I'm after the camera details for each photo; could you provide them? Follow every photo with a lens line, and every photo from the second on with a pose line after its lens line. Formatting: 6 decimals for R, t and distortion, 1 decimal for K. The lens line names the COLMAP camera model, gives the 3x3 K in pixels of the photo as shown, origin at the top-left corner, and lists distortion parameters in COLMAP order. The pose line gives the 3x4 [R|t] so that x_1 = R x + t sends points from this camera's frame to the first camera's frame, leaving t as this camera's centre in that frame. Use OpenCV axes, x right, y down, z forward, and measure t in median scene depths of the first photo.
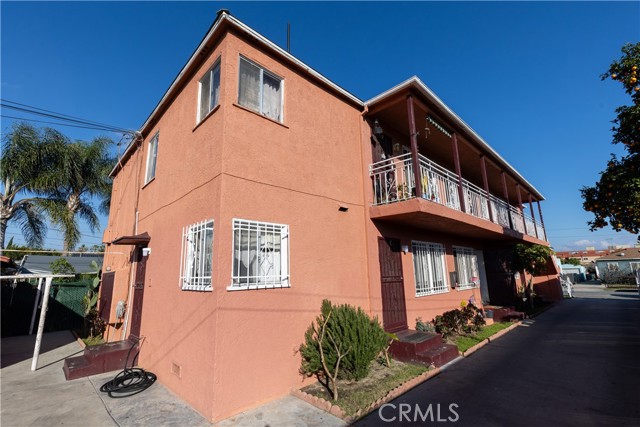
lens RADIAL K [[286.3, 0, 320.0], [0, 286.3, 213.5], [0, 0, 1]] dist [-0.001797, -0.000412]
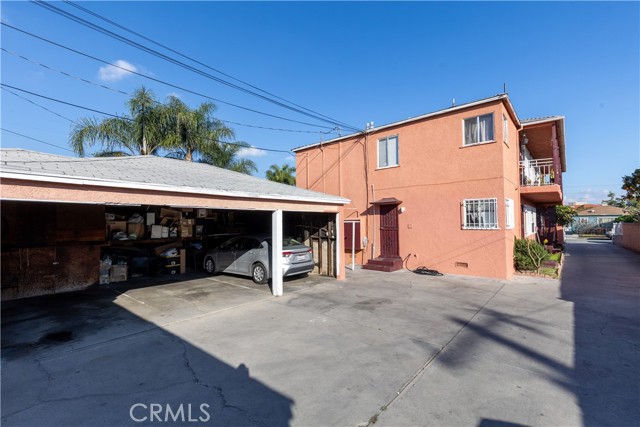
lens RADIAL K [[286.3, 0, 320.0], [0, 286.3, 213.5], [0, 0, 1]] dist [-0.001797, -0.000412]
pose [[0.996520, 0.013575, 0.082243, -1.044716], [-0.027392, 0.985186, 0.169287, -0.109508], [-0.078727, -0.170951, 0.982129, -0.583574]]
